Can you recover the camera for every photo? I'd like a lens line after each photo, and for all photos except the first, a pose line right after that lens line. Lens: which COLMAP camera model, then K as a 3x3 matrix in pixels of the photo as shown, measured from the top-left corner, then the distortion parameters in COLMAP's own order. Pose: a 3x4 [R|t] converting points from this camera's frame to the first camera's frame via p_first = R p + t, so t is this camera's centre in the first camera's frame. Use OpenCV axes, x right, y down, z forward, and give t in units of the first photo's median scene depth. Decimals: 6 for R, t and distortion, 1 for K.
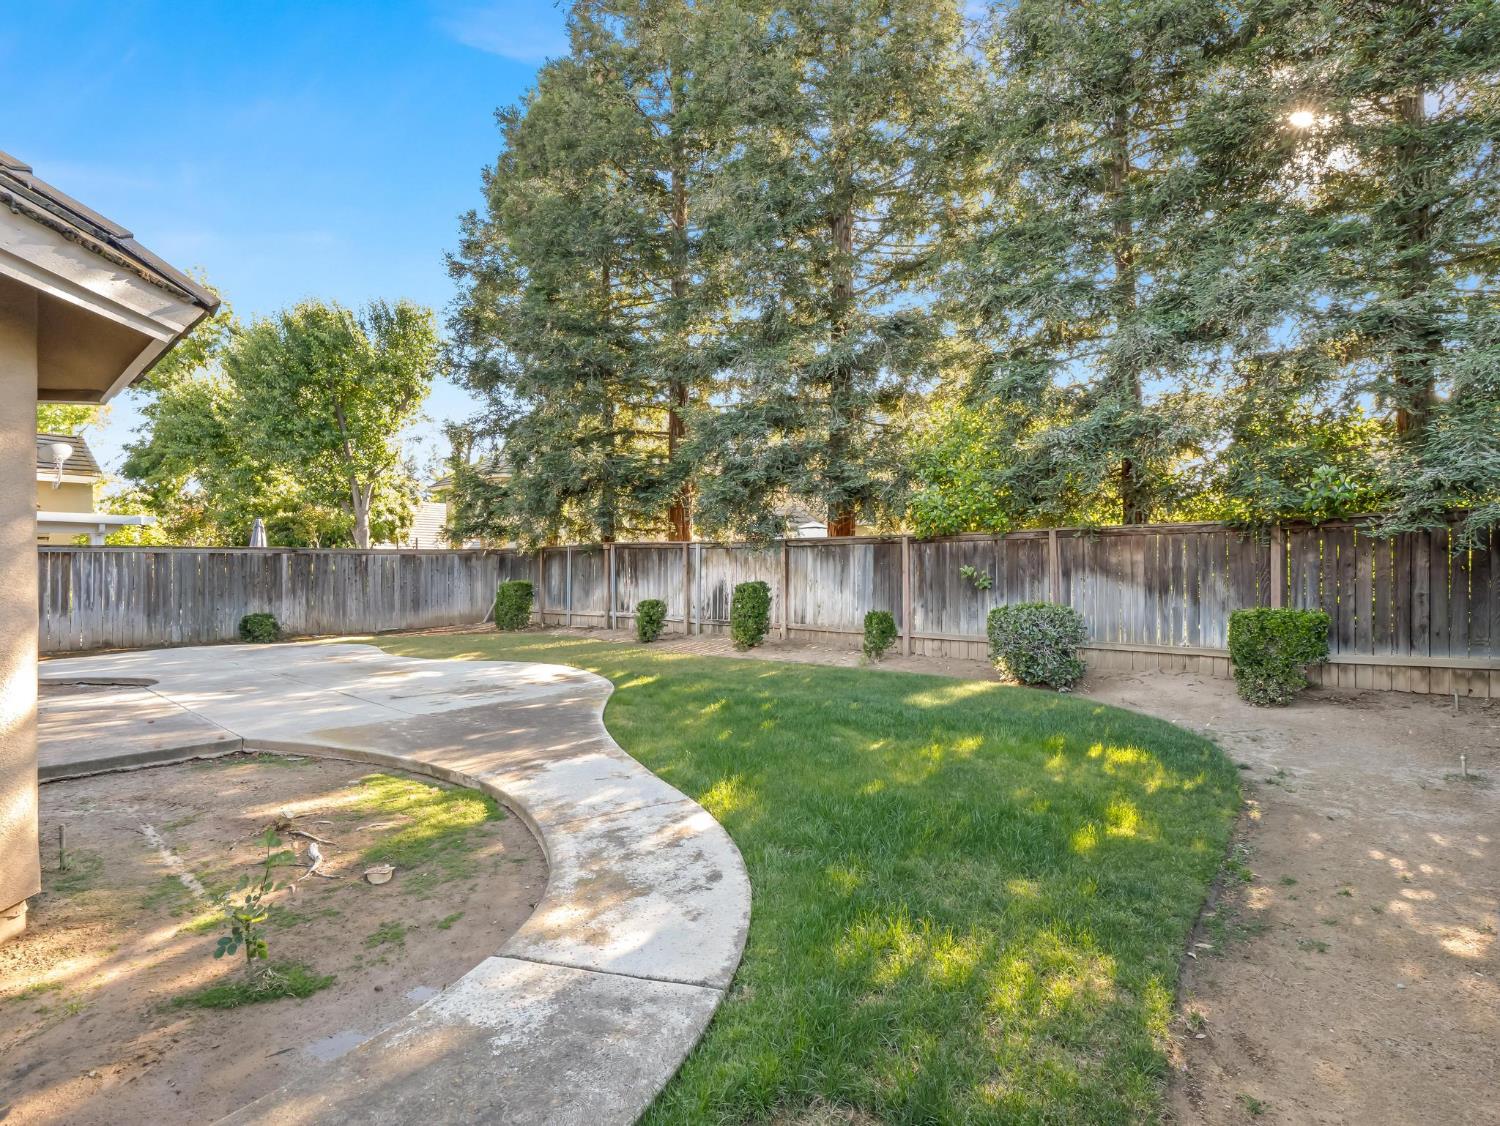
lens RADIAL K [[727.1, 0, 744.2], [0, 727.1, 565.4], [0, 0, 1]] dist [-0.009963, -0.004710]
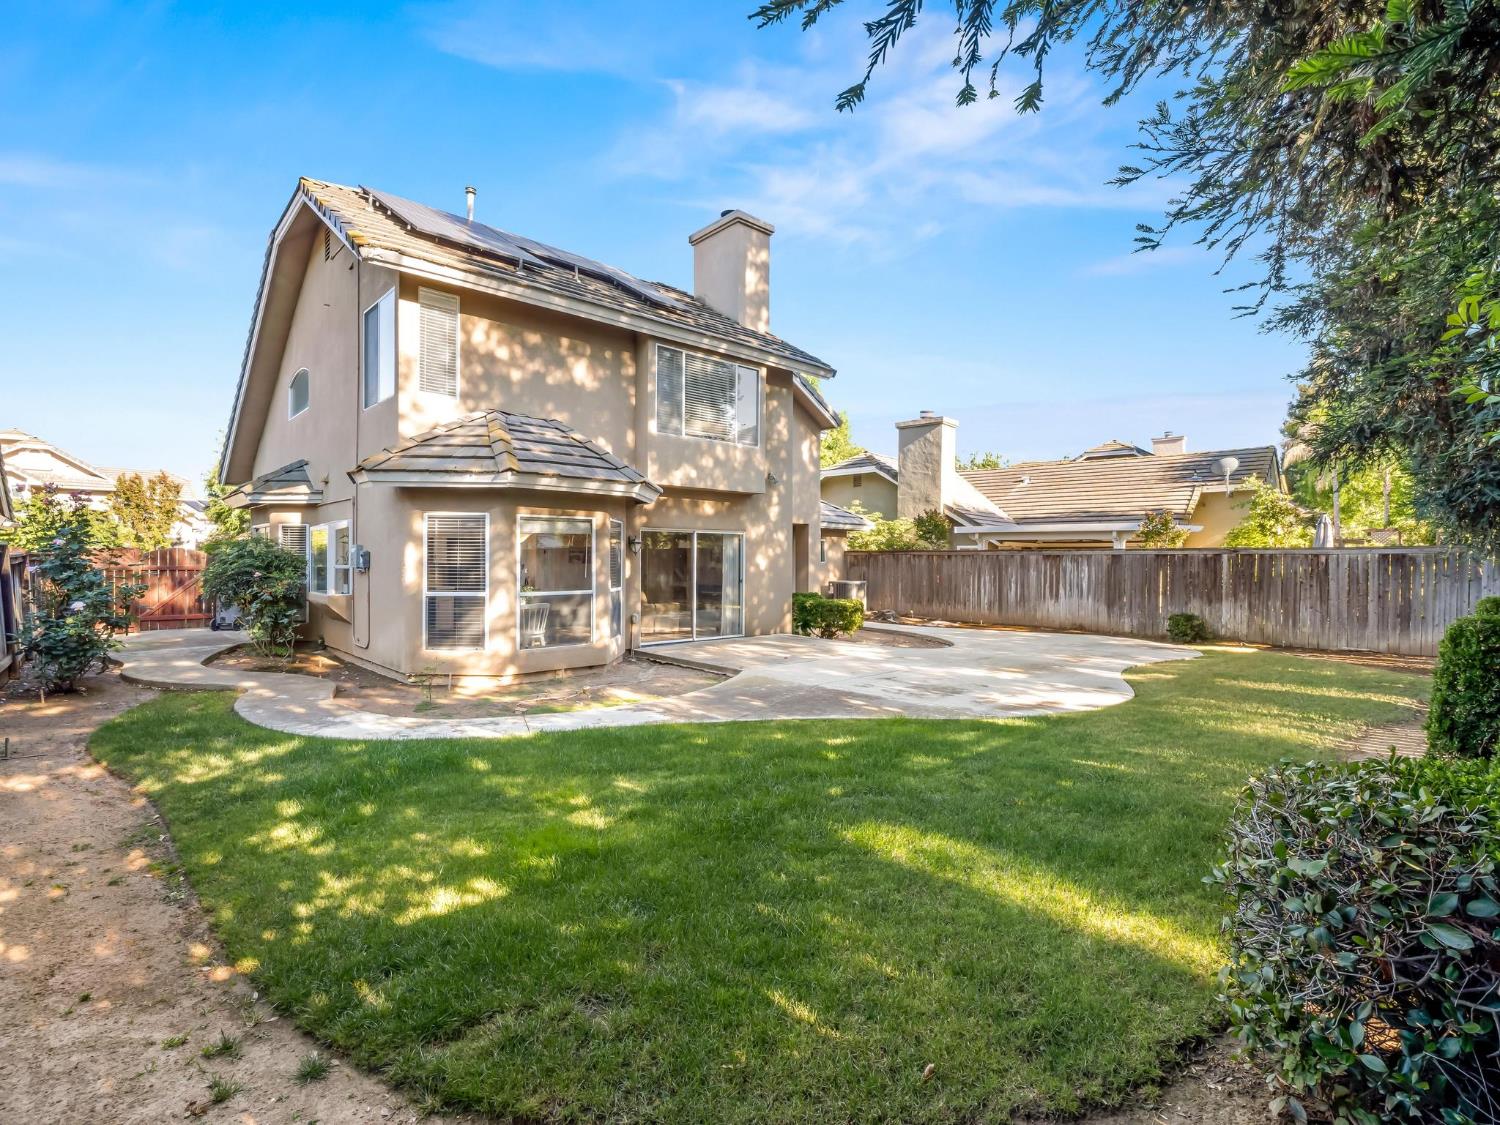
lens RADIAL K [[727.1, 0, 745.3], [0, 727.1, 562.5], [0, 0, 1]] dist [-0.009963, -0.004710]
pose [[-0.117011, 0.008145, -0.993097, 0.449473], [-0.006414, 0.999939, 0.008957, -0.011506], [0.993110, 0.007418, -0.116952, 0.541941]]
